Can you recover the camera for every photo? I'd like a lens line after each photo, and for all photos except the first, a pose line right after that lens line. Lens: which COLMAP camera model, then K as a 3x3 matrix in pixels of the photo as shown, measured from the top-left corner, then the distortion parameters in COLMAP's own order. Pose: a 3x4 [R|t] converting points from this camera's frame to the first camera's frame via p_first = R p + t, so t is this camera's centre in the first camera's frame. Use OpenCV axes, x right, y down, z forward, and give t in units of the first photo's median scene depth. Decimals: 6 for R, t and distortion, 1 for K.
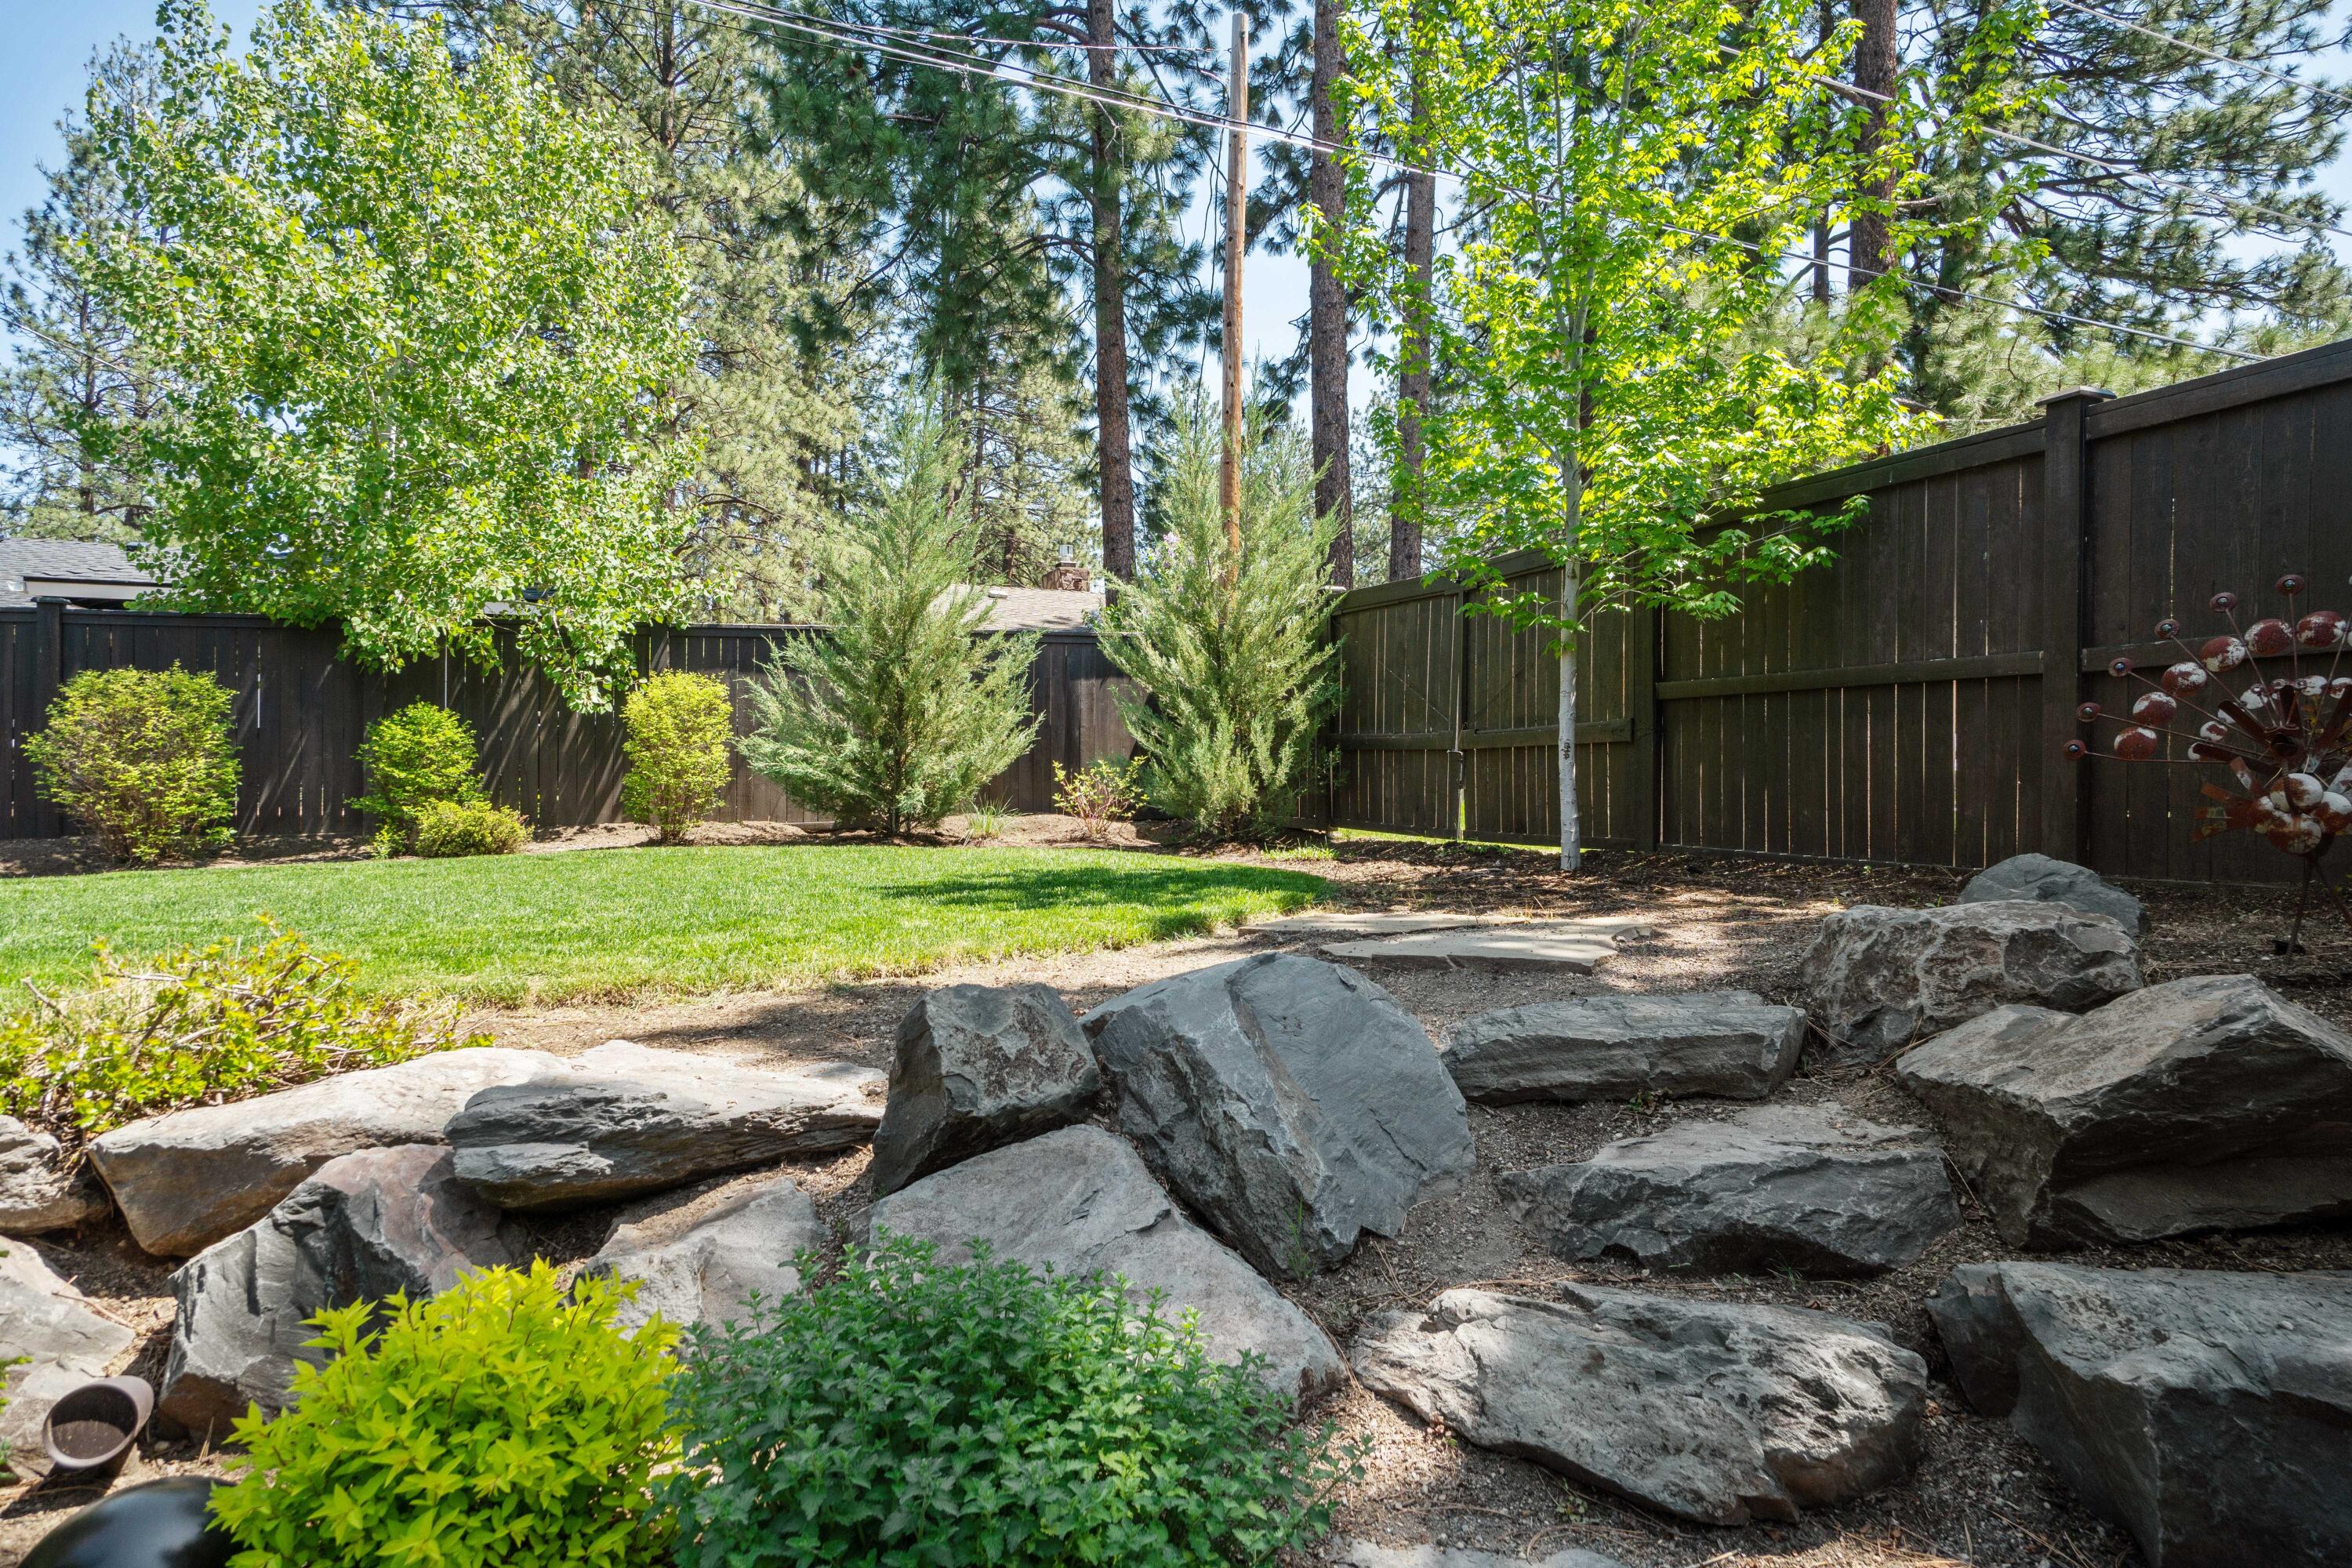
lens RADIAL K [[1404.5, 0, 1149.5], [0, 1404.5, 771.0], [0, 0, 1]] dist [-0.038061, 0.000979]
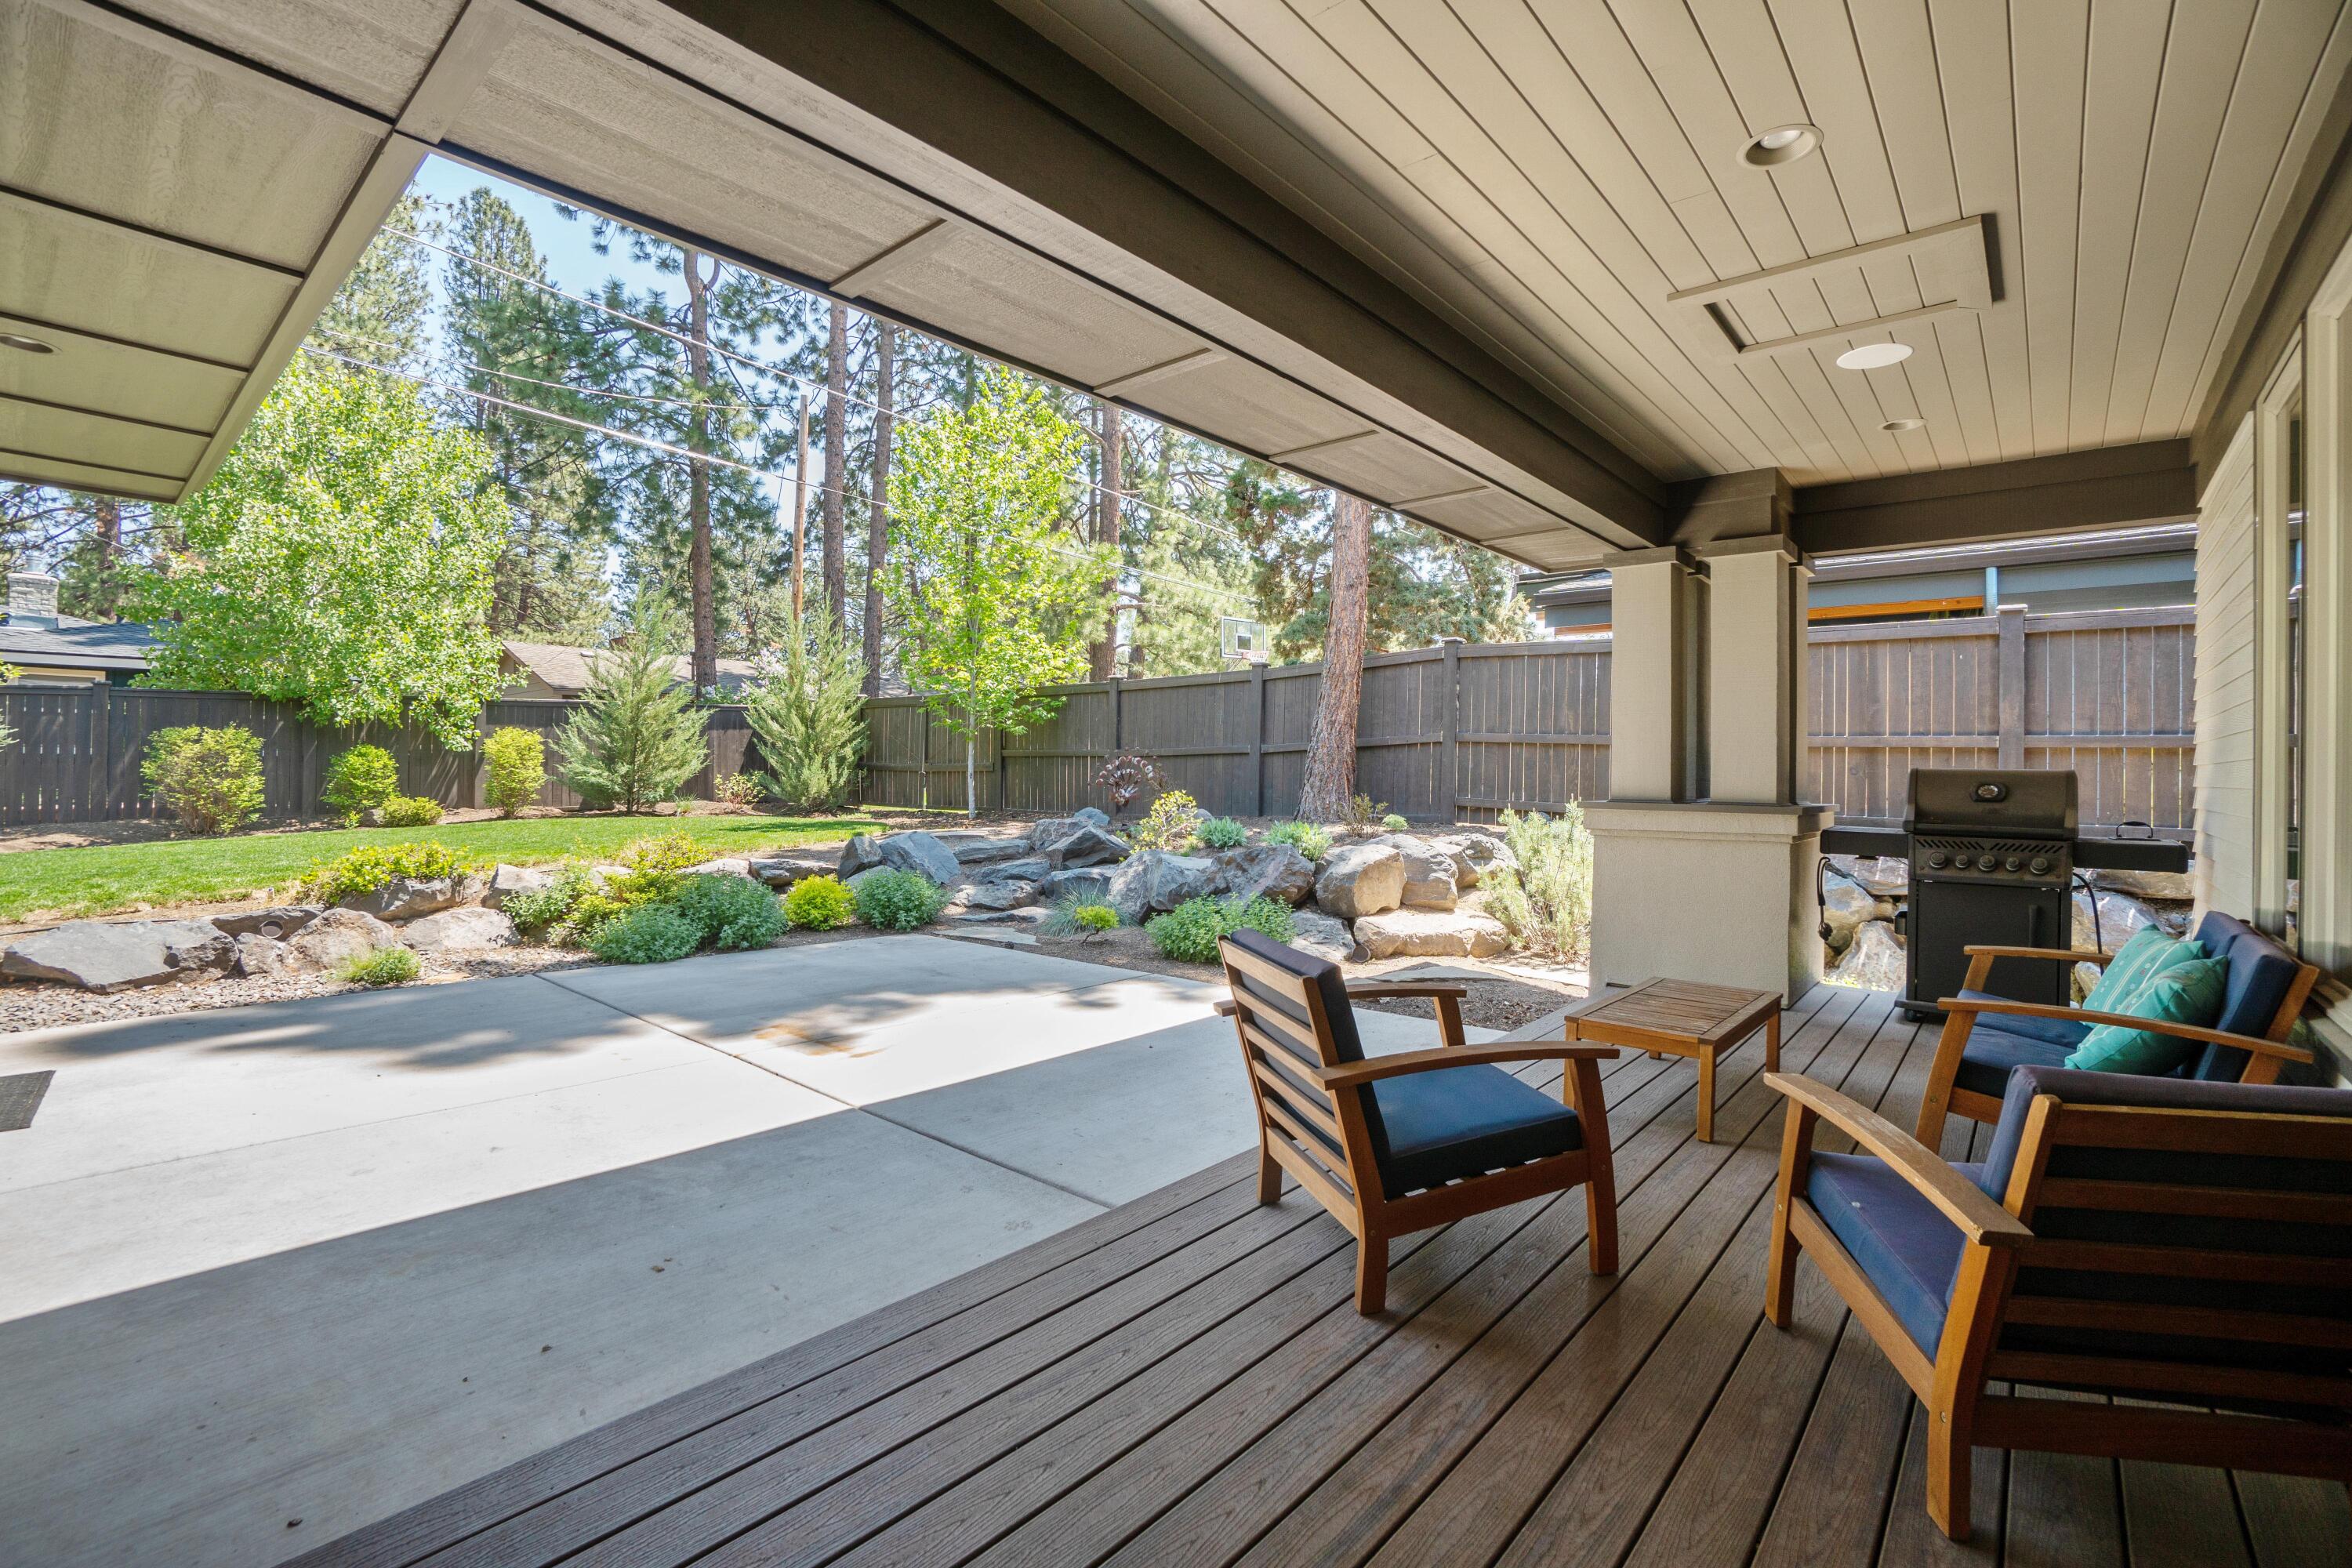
lens RADIAL K [[1028.3, 0, 1176.0], [0, 1028.3, 784.0], [0, 0, 1]] dist [-0.010759, 0.000980]
pose [[0.874269, -0.004554, 0.485421, -0.248648], [-0.004553, 0.999835, 0.017580, -0.025724], [-0.485421, -0.017579, 0.874104, -0.725898]]
